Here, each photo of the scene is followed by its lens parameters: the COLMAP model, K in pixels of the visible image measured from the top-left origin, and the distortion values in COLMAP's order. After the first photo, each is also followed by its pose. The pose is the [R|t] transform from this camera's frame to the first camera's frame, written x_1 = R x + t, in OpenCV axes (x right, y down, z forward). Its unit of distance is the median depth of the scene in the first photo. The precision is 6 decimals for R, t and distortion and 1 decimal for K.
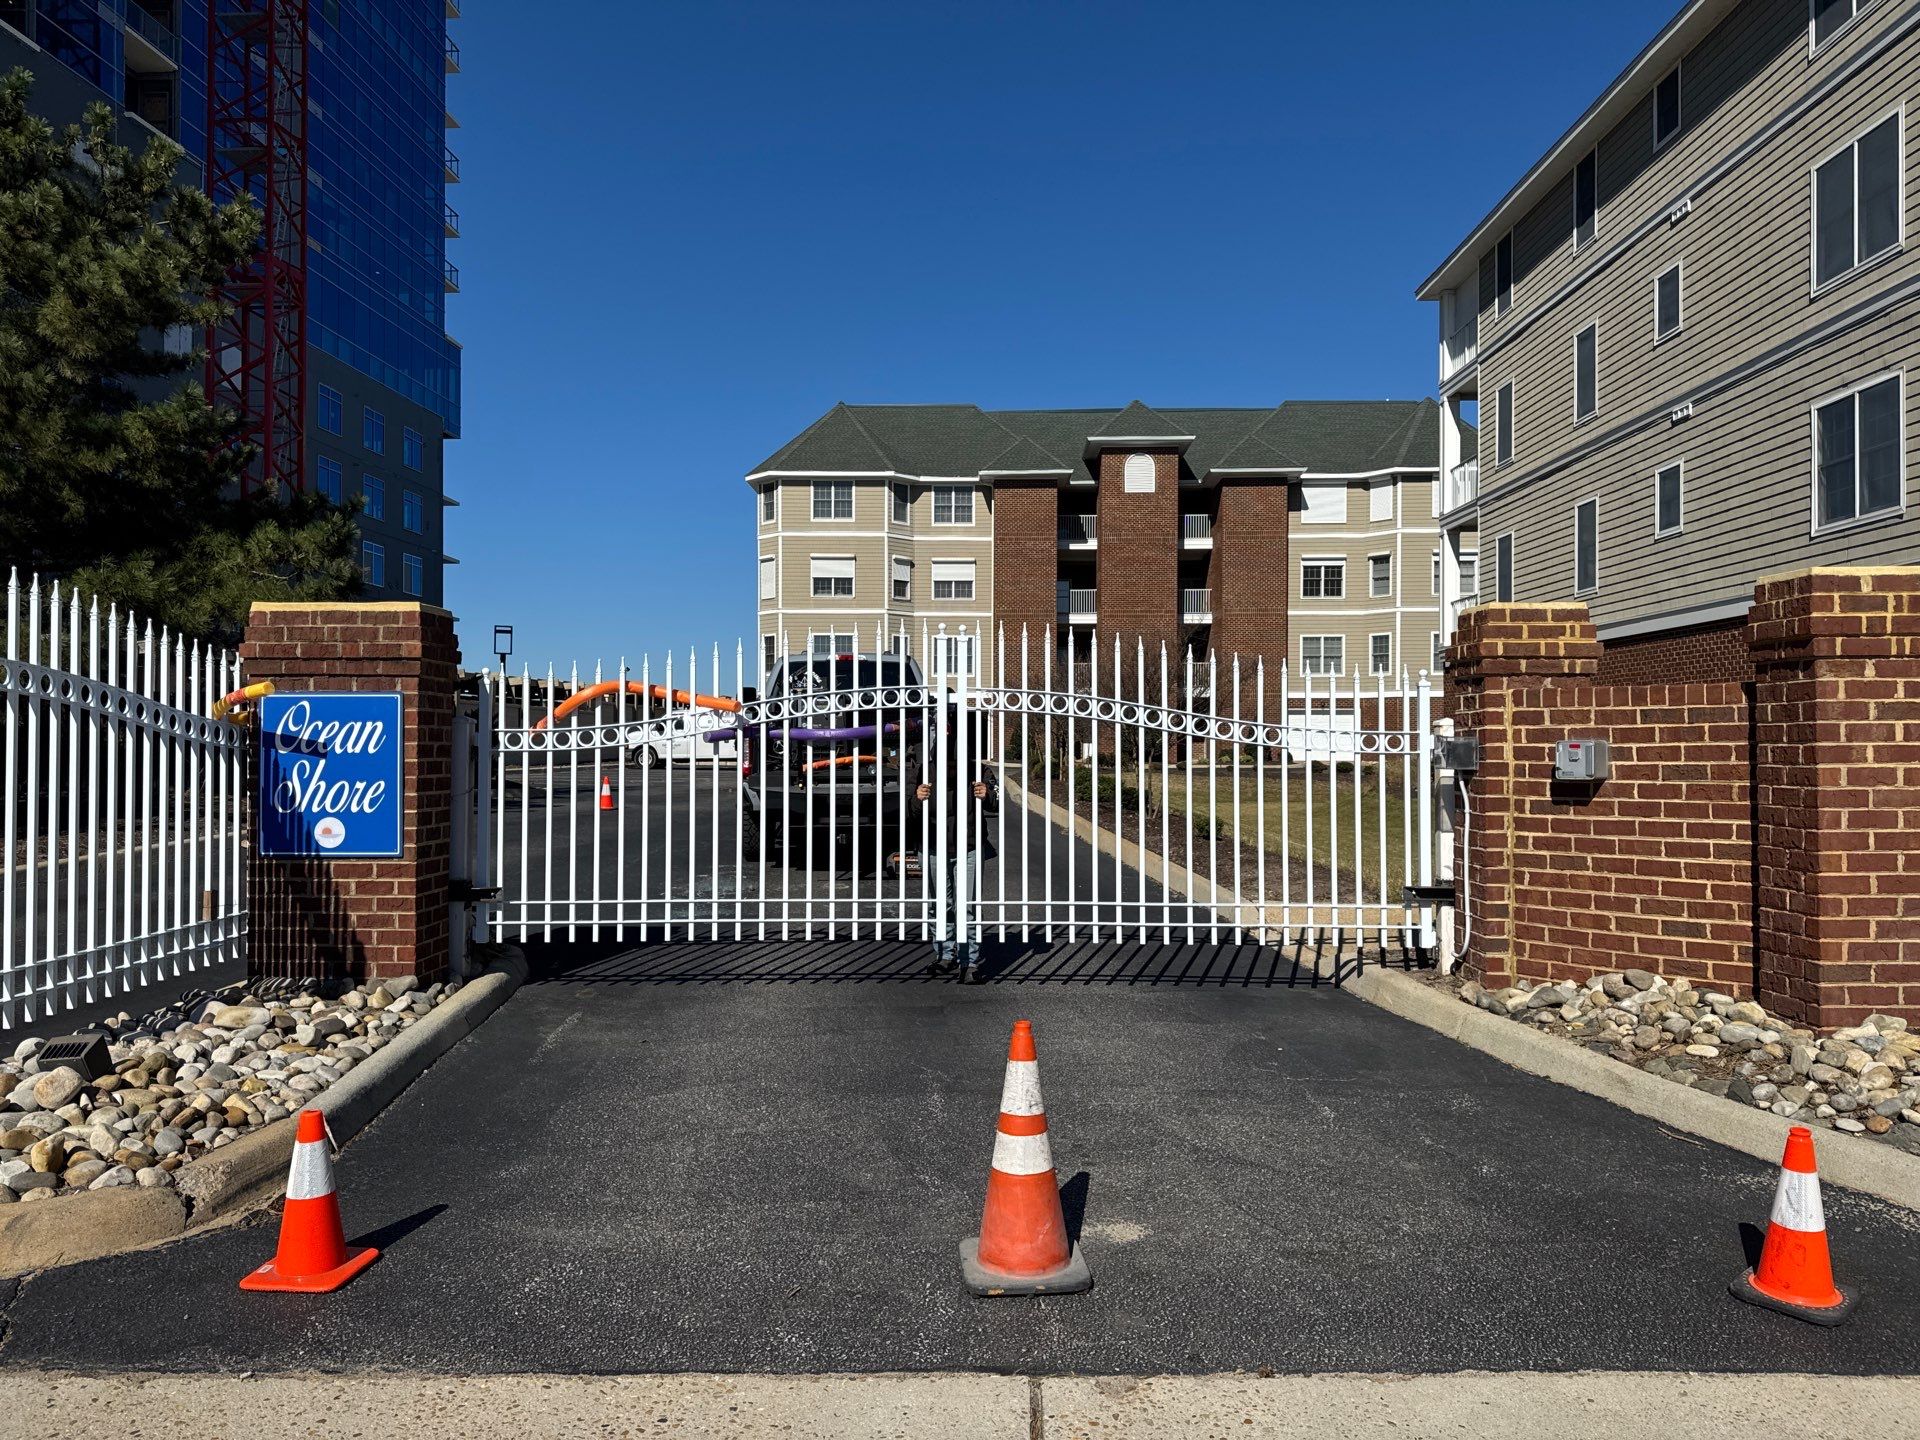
lens RADIAL K [[1373.0, 0, 943.4], [0, 1373.0, 739.7], [0, 0, 1]] dist [0.040065, -0.019842]
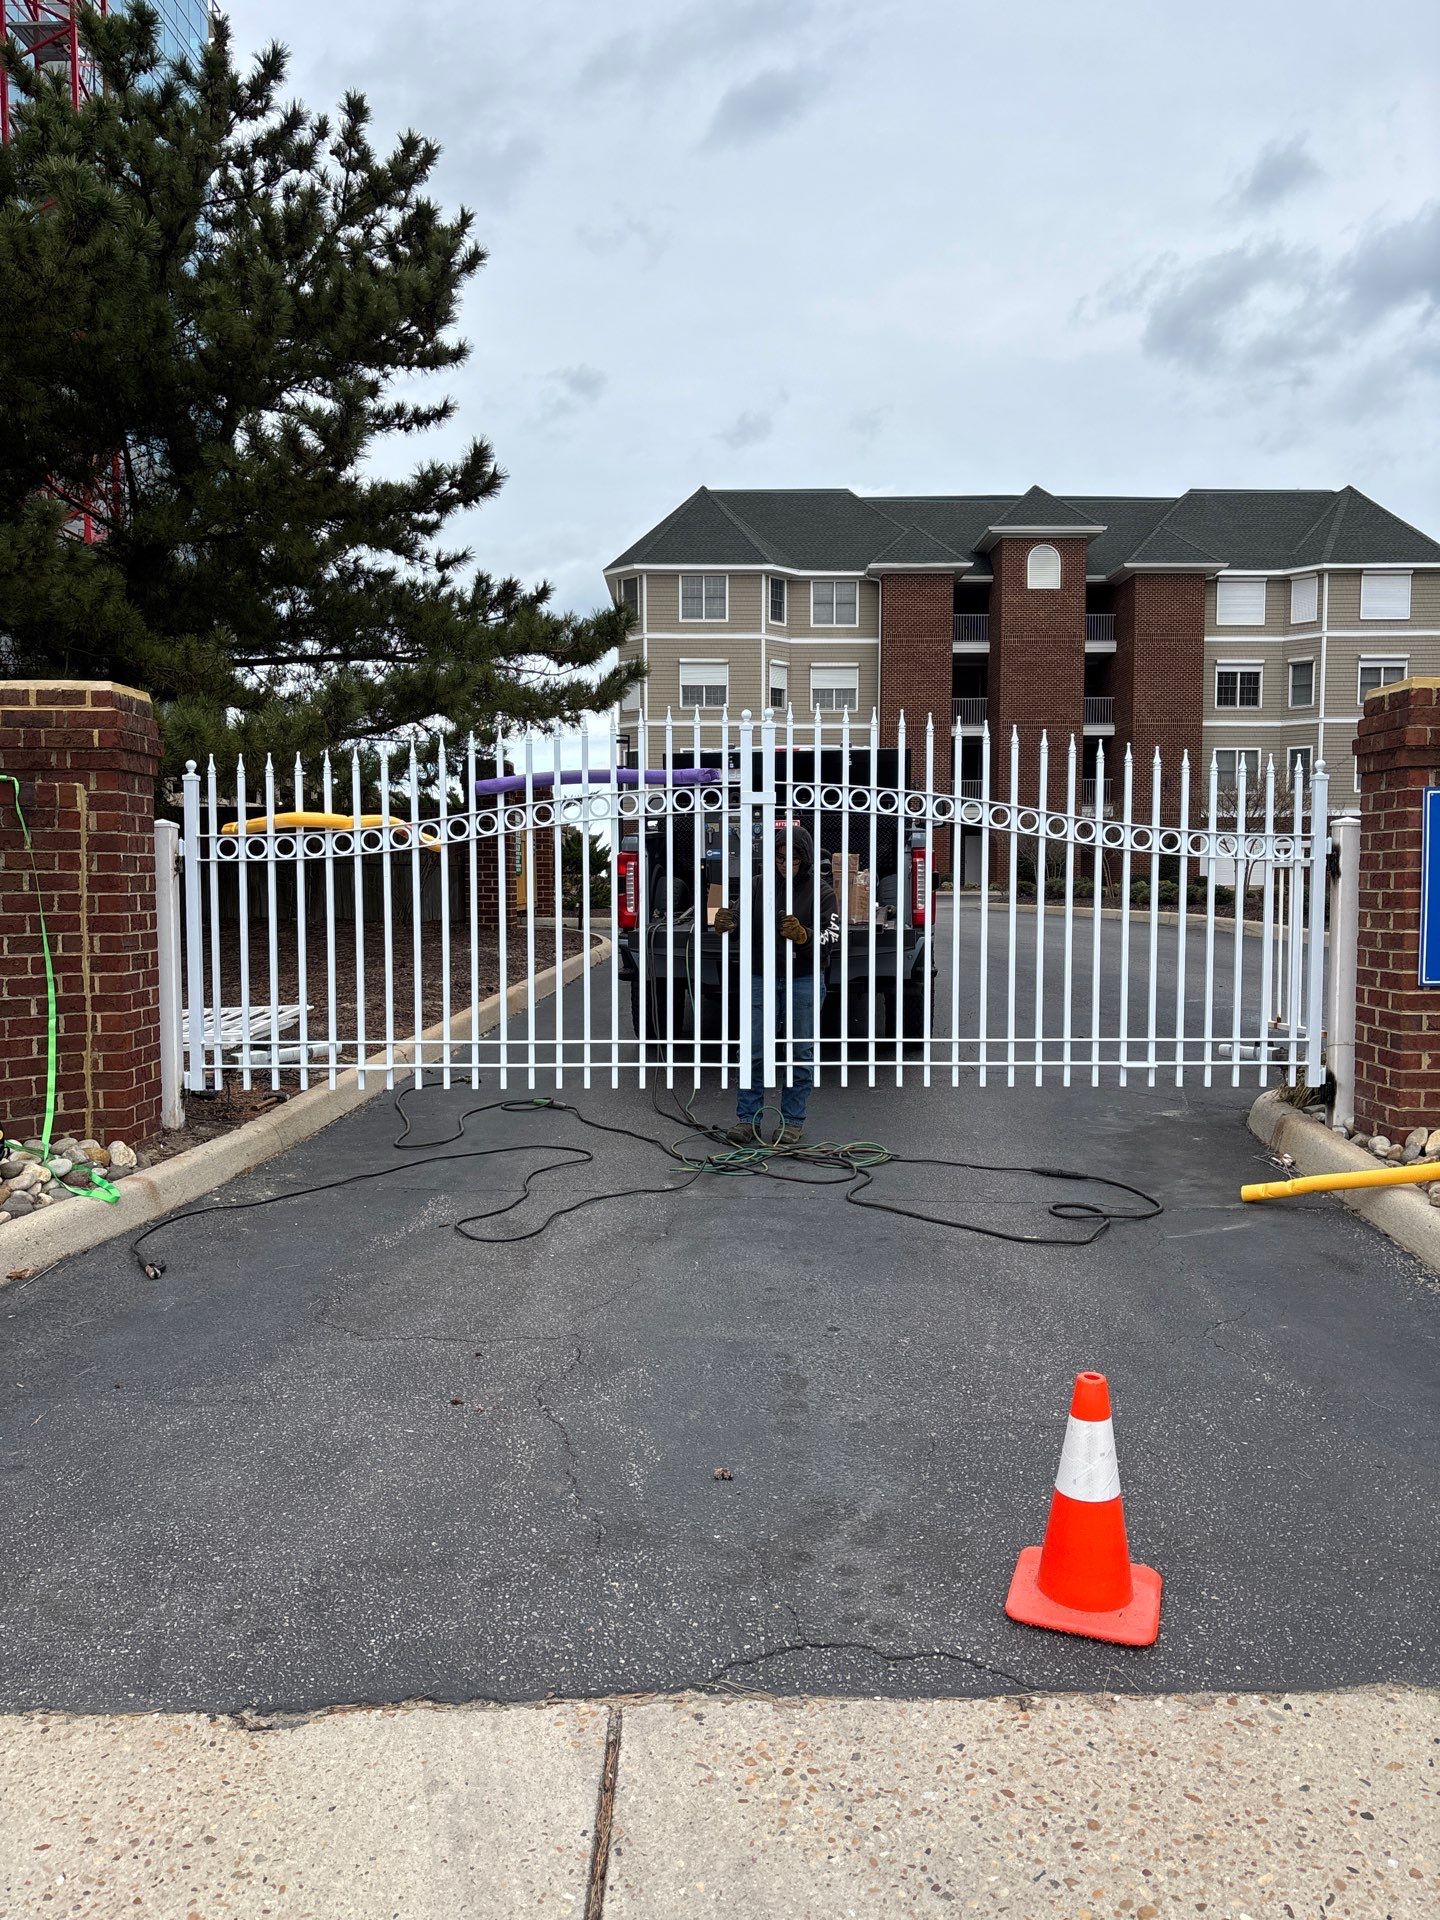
lens RADIAL K [[1476.6, 0, 708.6], [0, 1476.6, 974.0], [0, 0, 1]] dist [0.050102, -0.044513]
pose [[0.999292, -0.004206, 0.037392, -0.121247], [0.001481, 0.997360, 0.072604, 0.001426], [-0.037598, -0.072498, 0.996660, 0.015306]]
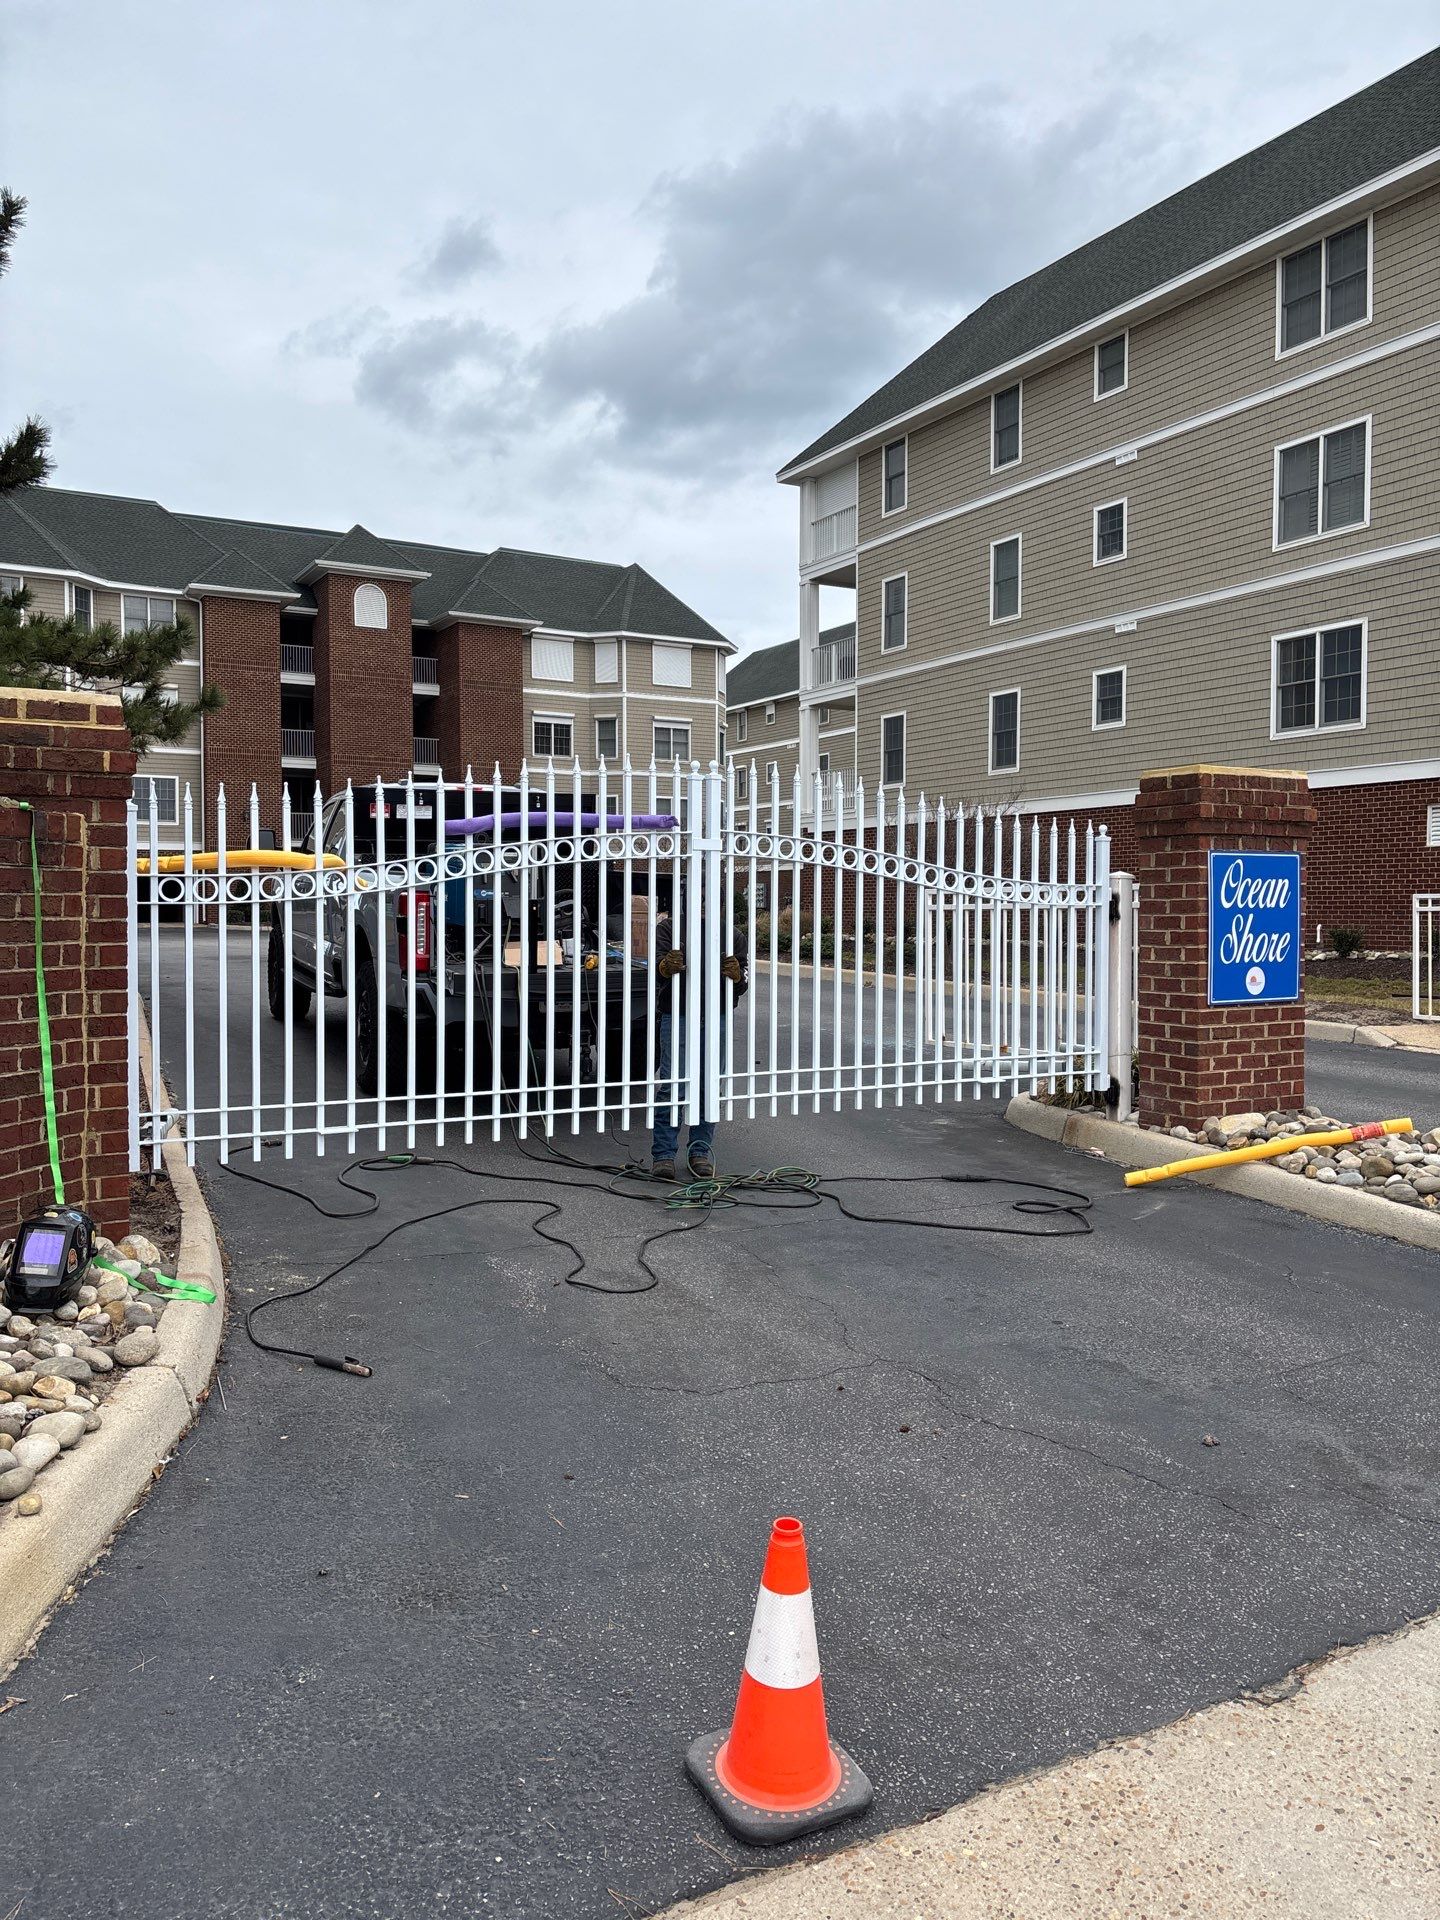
lens RADIAL K [[1476.6, 0, 736.1], [0, 1476.6, 954.7], [0, 0, 1]] dist [0.050102, -0.044513]
pose [[0.853678, -0.016605, 0.520536, -0.174944], [-0.002489, 0.999350, 0.035961, 0.000693], [-0.520794, -0.031995, 0.853082, 0.026822]]
